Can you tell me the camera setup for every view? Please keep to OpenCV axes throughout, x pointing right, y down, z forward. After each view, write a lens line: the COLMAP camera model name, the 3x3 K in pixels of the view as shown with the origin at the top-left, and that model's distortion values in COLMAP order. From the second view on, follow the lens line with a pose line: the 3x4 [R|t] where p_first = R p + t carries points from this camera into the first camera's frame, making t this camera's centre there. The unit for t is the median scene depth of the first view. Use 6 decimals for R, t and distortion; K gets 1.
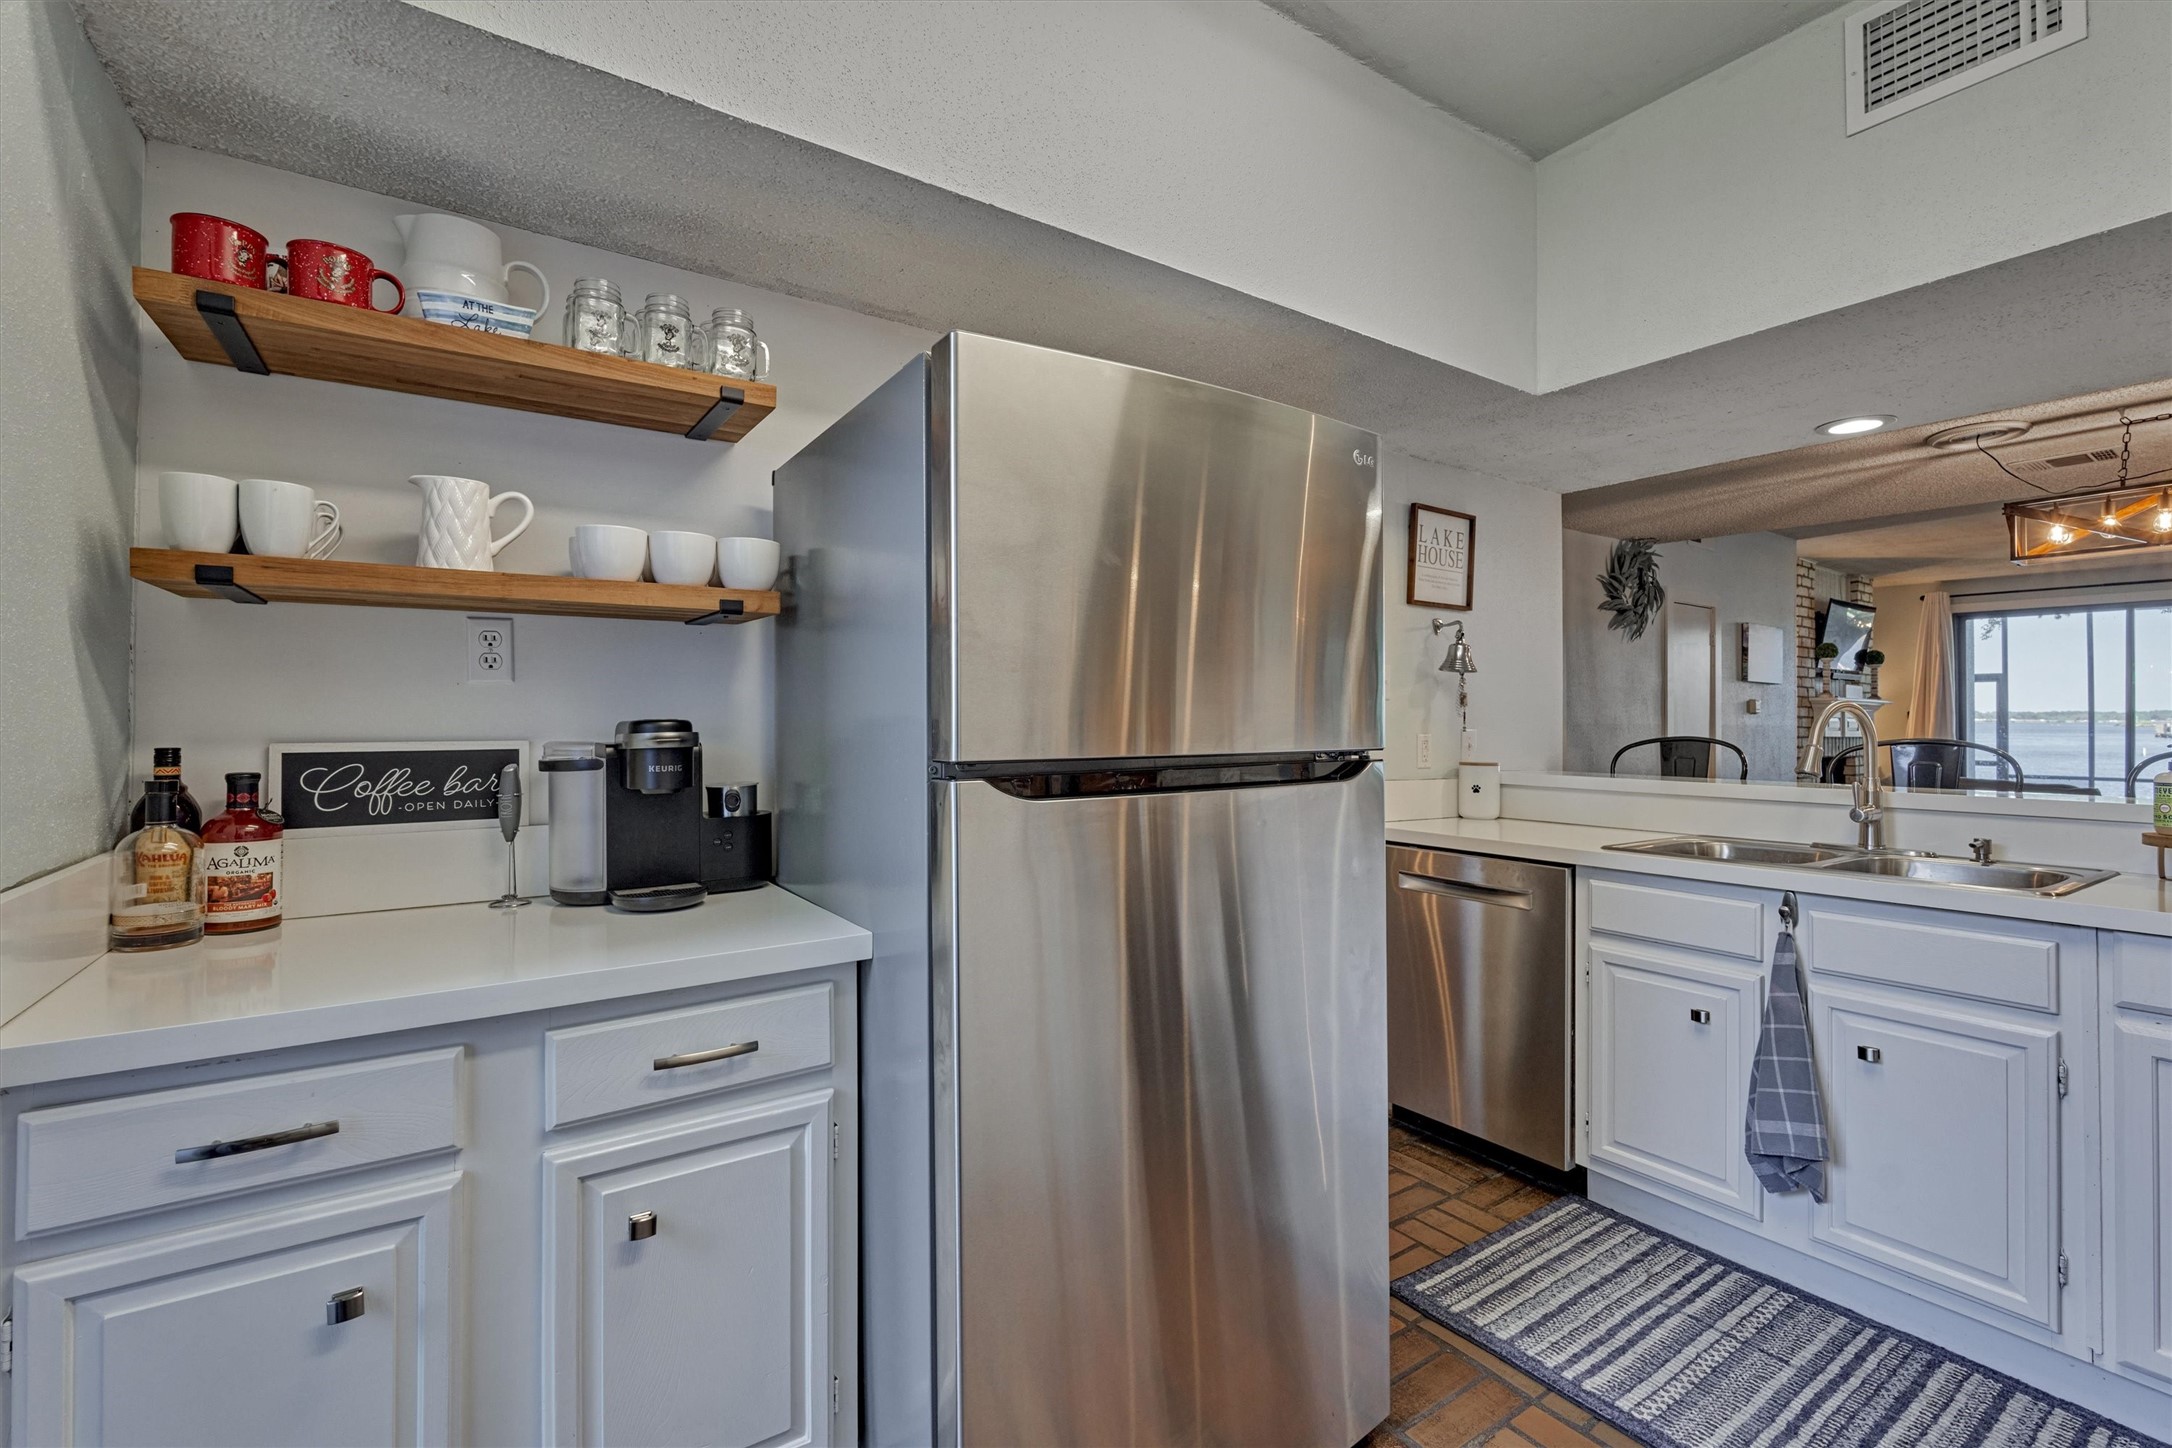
lens RADIAL K [[950.3, 0, 1078.4], [0, 950.3, 711.4], [0, 0, 1]] dist [-0.006612, 0.000223]
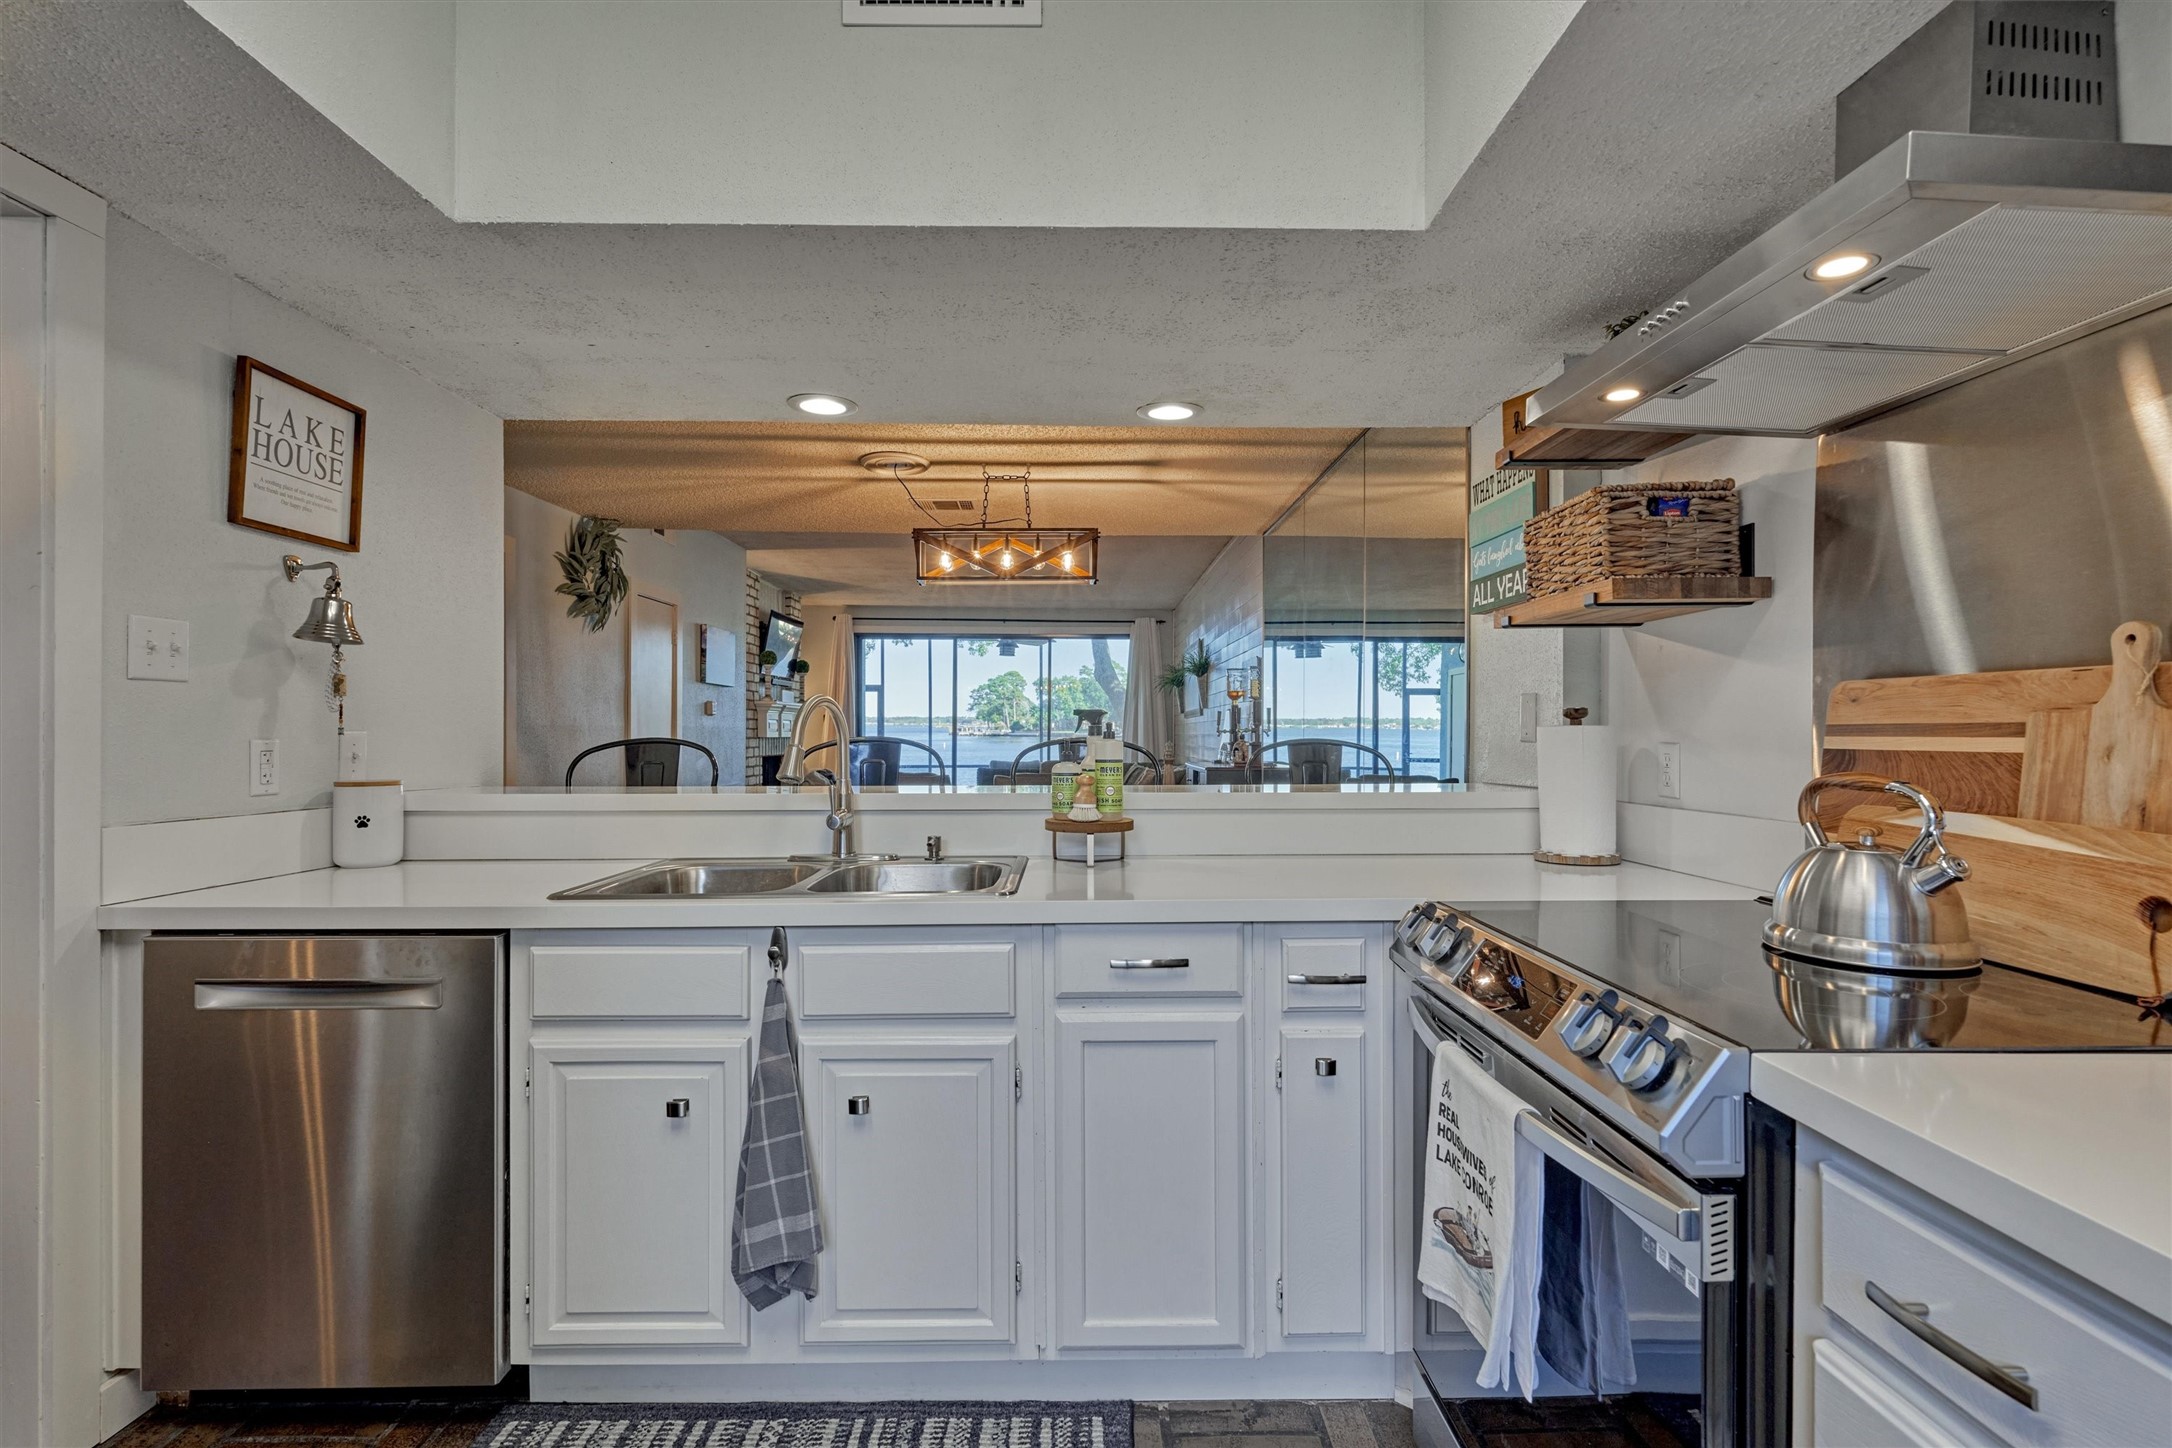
lens RADIAL K [[983.4, 0, 1086.0], [0, 983.4, 724.0], [0, 0, 1]] dist [-0.005449, -0.000298]
pose [[0.546737, -0.001739, 0.837302, 0.124552], [-0.005854, 0.999965, 0.005900, 0.006926], [-0.837284, -0.008127, 0.546708, 0.209186]]
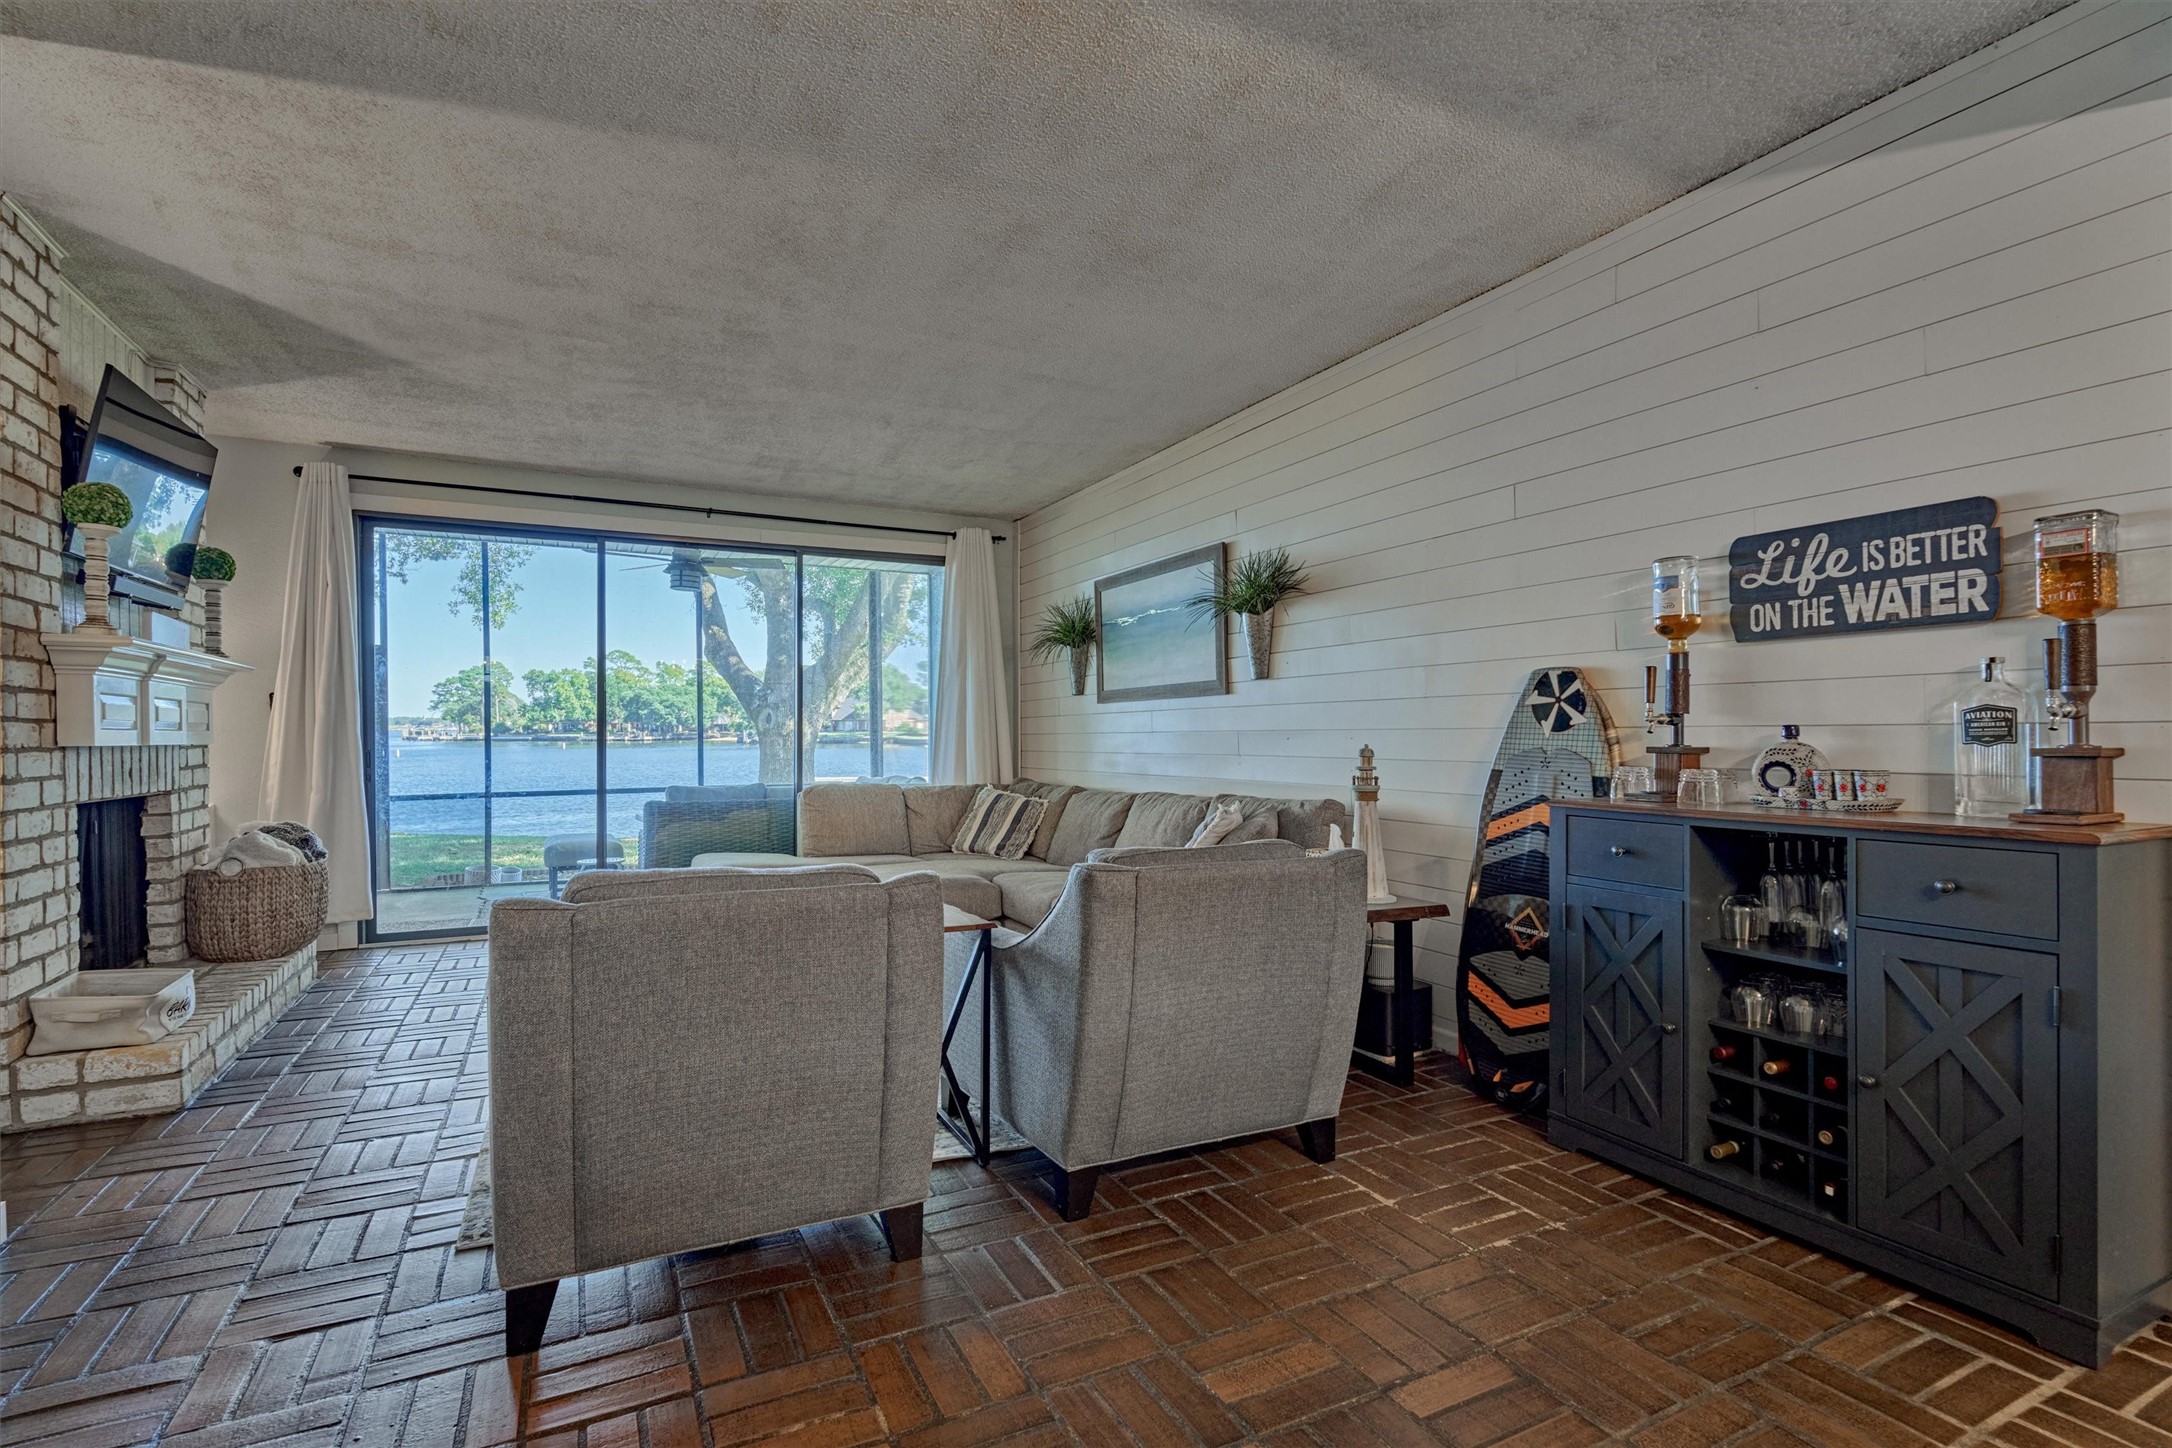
lens RADIAL K [[1013.7, 0, 1087.0], [0, 1013.7, 739.0], [0, 0, 1]] dist [-0.005921, 0.000260]
pose [[0.117870, -0.014948, 0.992916, 1.173939], [-0.006801, 0.999851, 0.015860, 0.039846], [-0.993006, -0.008622, 0.117751, 1.502933]]
